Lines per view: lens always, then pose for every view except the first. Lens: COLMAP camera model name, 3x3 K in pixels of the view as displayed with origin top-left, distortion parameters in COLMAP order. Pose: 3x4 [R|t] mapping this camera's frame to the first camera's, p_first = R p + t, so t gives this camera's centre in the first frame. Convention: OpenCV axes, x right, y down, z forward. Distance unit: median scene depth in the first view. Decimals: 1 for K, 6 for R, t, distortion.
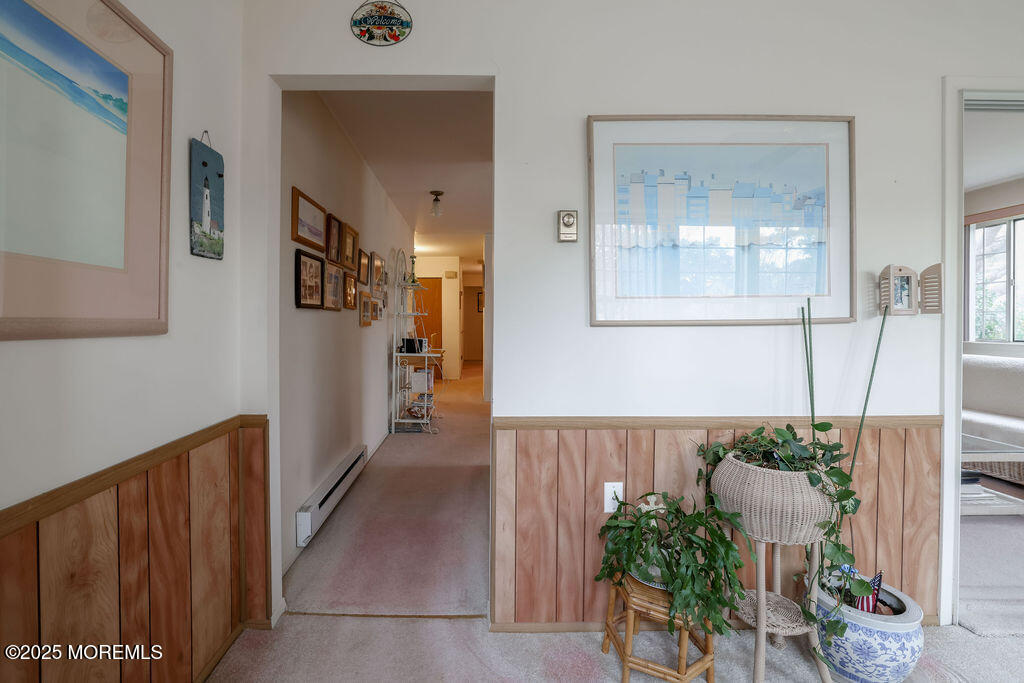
lens RADIAL K [[460.5, 0, 467.0], [0, 460.5, 324.7], [0, 0, 1]] dist [-0.044376, 0.013898]
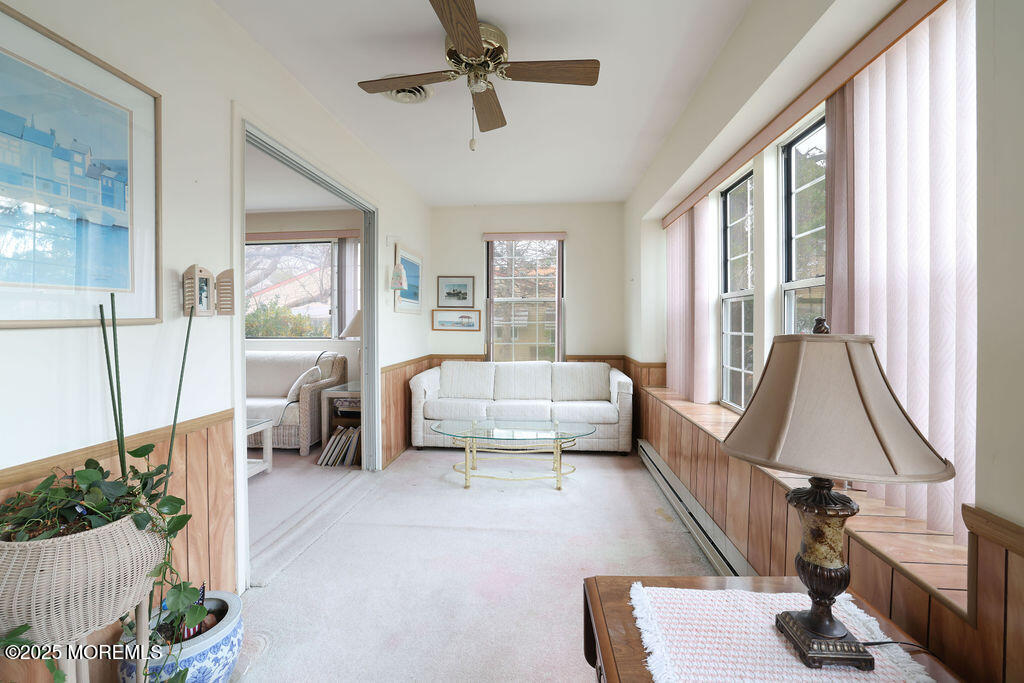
lens RADIAL K [[443.9, 0, 513.6], [0, 443.9, 324.8], [0, 0, 1]] dist [-0.044283, 0.013762]
pose [[0.075038, -0.007936, 0.997149, 0.050973], [0.010638, 0.999918, 0.007158, -0.001695], [-0.997124, 0.010071, 0.075116, 0.231685]]
